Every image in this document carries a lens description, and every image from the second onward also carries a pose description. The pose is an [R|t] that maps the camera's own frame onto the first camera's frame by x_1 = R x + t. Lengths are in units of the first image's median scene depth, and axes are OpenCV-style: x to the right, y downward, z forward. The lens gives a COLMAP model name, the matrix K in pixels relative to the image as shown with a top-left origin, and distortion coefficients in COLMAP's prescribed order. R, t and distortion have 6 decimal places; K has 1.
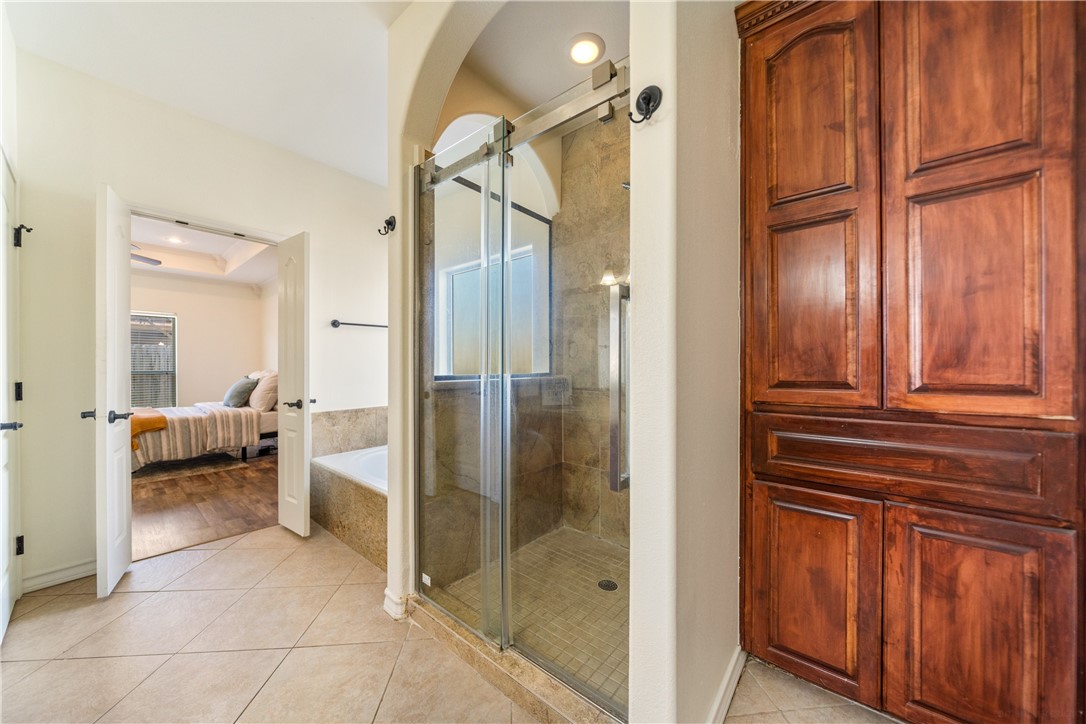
lens RADIAL K [[378.4, 0, 548.4], [0, 378.4, 367.0], [0, 0, 1]] dist [0.000595, 0.000190]
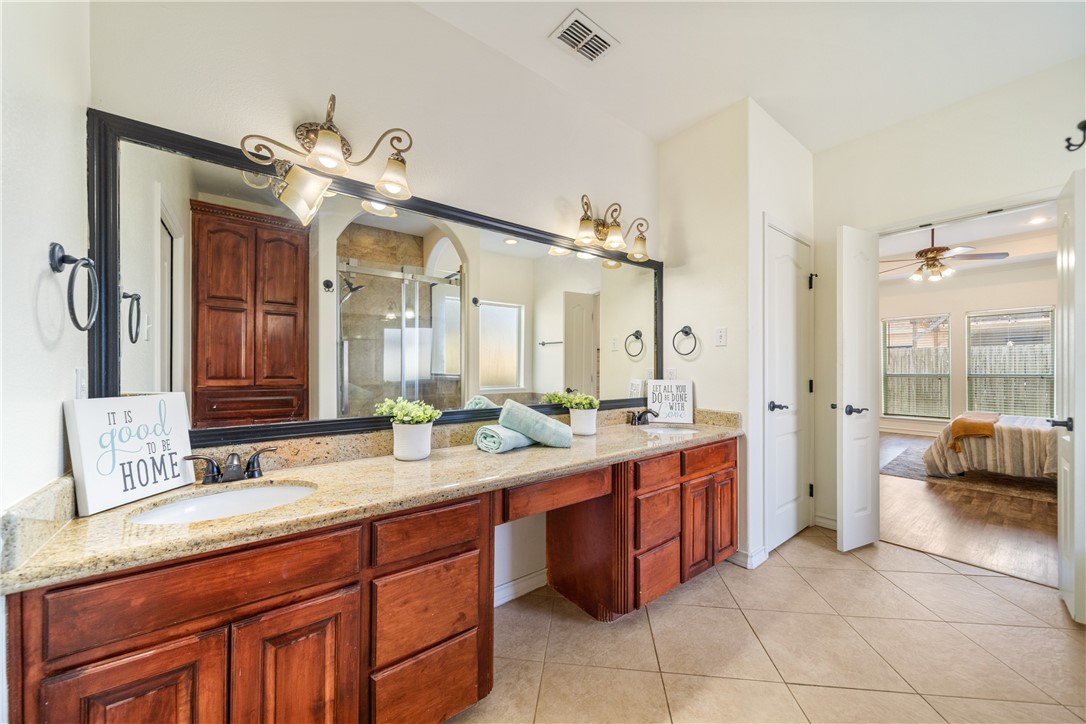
lens RADIAL K [[406.5, 0, 544.2], [0, 406.5, 368.2], [0, 0, 1]] dist [-0.008822, 0.000166]
pose [[-0.213819, -0.002666, -0.976870, 0.176059], [-0.000251, 0.999996, -0.002674, -0.000838], [0.976873, -0.000327, -0.213819, 0.153702]]
